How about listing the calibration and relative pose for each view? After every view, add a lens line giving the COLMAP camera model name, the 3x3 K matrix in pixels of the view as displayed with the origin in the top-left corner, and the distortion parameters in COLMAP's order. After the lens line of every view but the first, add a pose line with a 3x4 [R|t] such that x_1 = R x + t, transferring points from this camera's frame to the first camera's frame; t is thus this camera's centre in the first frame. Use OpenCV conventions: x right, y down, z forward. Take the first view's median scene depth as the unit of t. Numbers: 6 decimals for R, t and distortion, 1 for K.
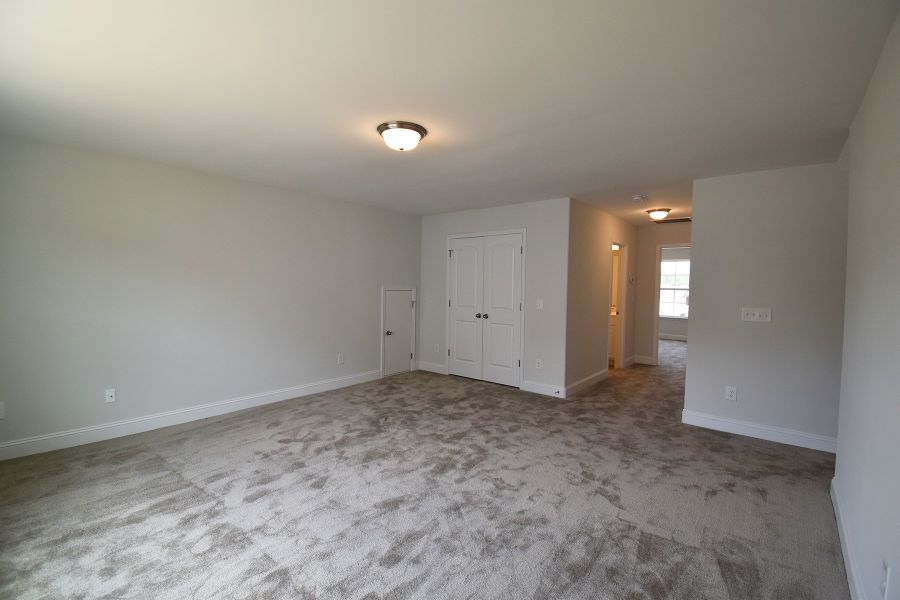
lens RADIAL K [[400.8, 0, 455.1], [0, 400.8, 298.3], [0, 0, 1]] dist [0.012582, -0.020566]
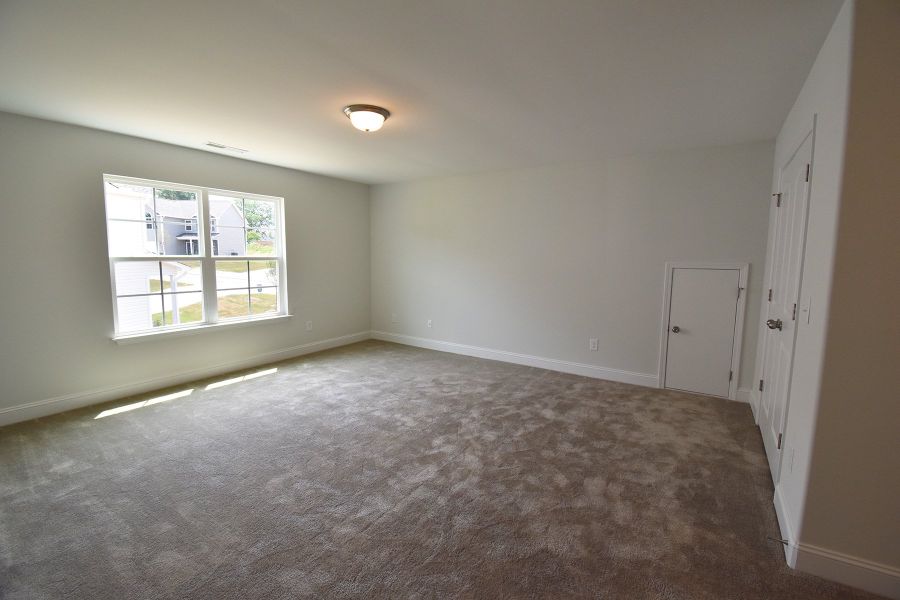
lens RADIAL K [[400.8, 0, 455.1], [0, 400.8, 298.3], [0, 0, 1]] dist [0.012582, -0.020566]
pose [[0.083002, 0.087565, -0.992695, 0.802544], [-0.041295, 0.995579, 0.084367, -0.015475], [0.995693, 0.033990, 0.086251, 0.916853]]
